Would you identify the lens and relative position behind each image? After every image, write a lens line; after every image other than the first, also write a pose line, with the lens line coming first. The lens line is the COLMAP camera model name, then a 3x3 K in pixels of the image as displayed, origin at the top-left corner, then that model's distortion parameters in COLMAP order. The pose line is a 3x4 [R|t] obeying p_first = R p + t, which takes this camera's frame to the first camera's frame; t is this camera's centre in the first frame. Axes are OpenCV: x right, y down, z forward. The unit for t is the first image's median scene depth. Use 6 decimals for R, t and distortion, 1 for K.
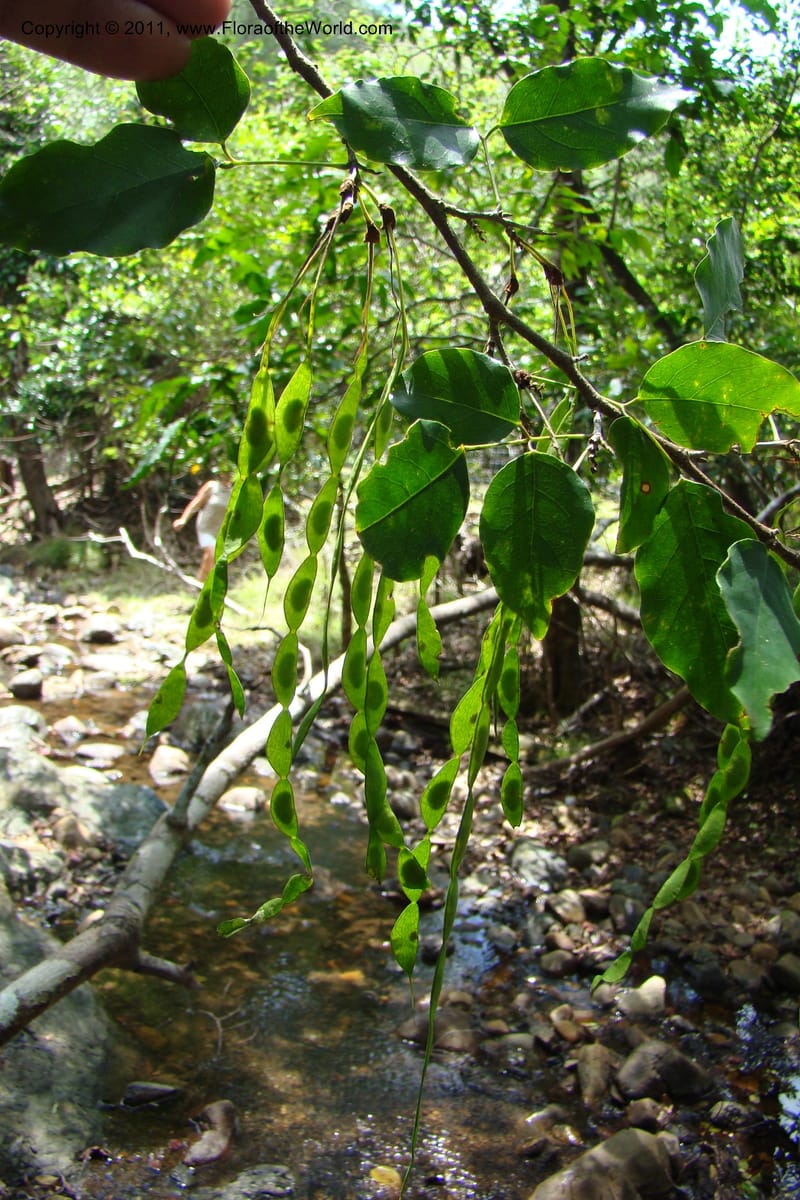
lens RADIAL K [[1087.3, 0, 400.0], [0, 1087.3, 600.0], [0, 0, 1]] dist [-0.184373, 0.120308]
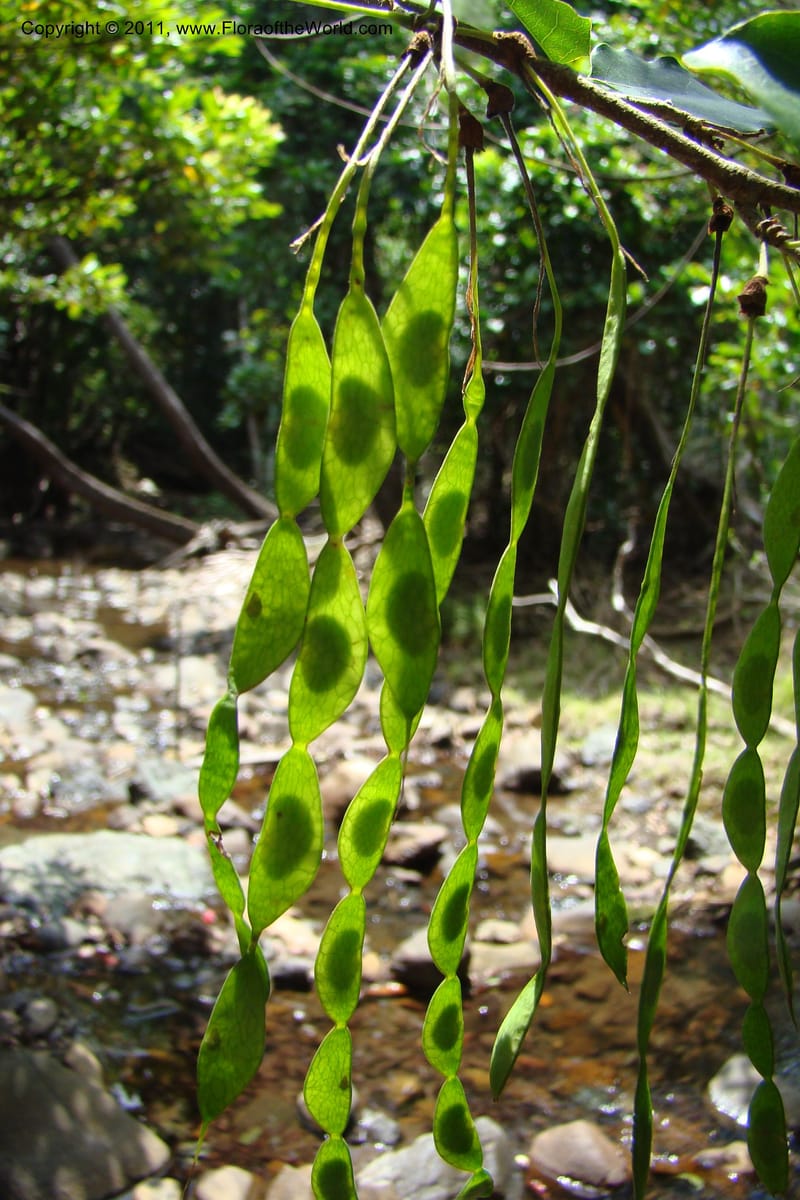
lens RADIAL K [[1087.3, 0, 400.0], [0, 1087.3, 600.0], [0, 0, 1]] dist [-0.184373, 0.120308]
pose [[0.954445, -0.020263, -0.297697, -0.162229], [0.008111, 0.999085, -0.041999, -0.031804], [0.298275, 0.037671, 0.953736, 0.405225]]
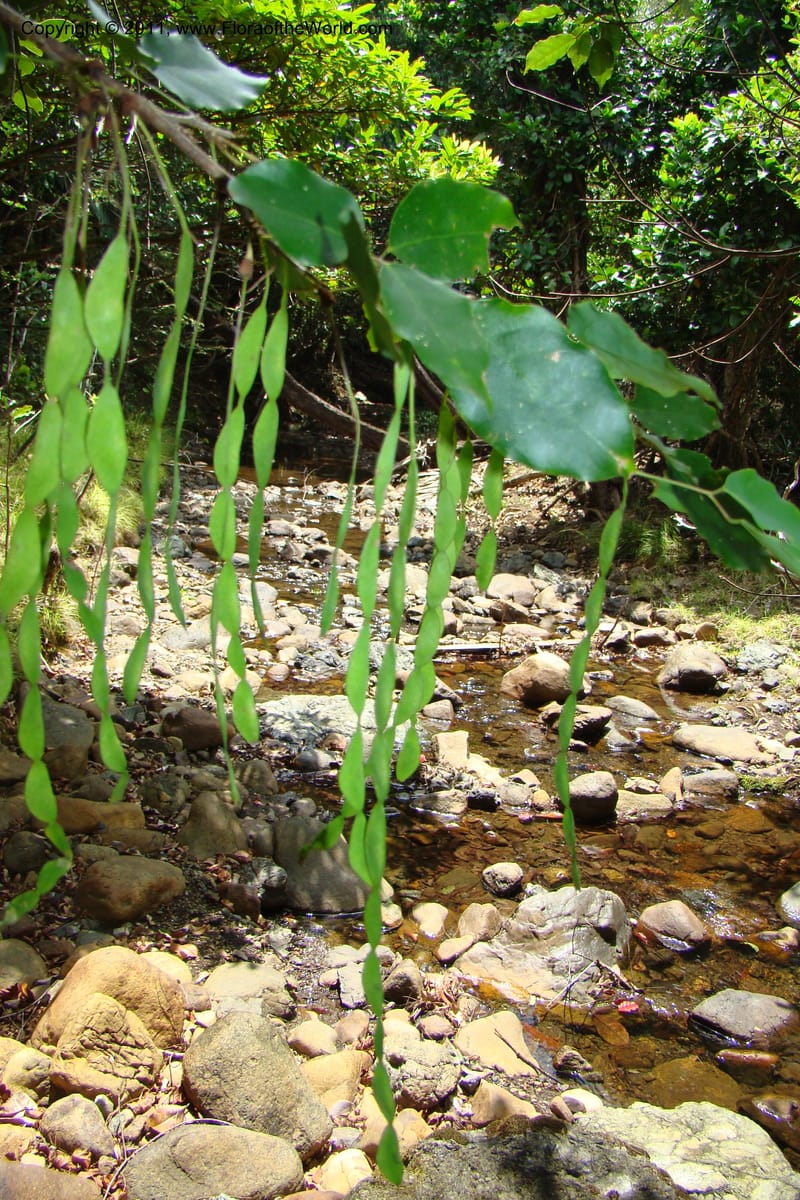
lens RADIAL K [[1087.3, 0, 400.0], [0, 1087.3, 600.0], [0, 0, 1]] dist [-0.184373, 0.120308]
pose [[0.882450, 0.055935, -0.467068, -0.122974], [-0.041047, 0.998274, 0.042001, -0.031154], [0.468611, -0.017892, 0.883223, 0.310485]]
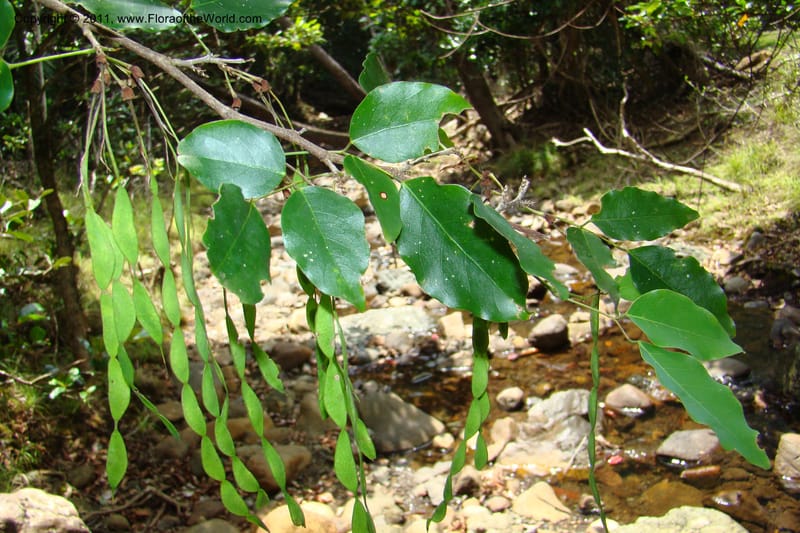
lens RADIAL K [[724.9, 0, 377.6], [0, 724.9, 262.6], [0, 0, 1]] dist [-0.184373, 0.120308]
pose [[0.865883, -0.154326, -0.475847, -0.129706], [0.212243, 0.974700, 0.070097, -0.031833], [0.452991, -0.161691, 0.876730, 0.304916]]
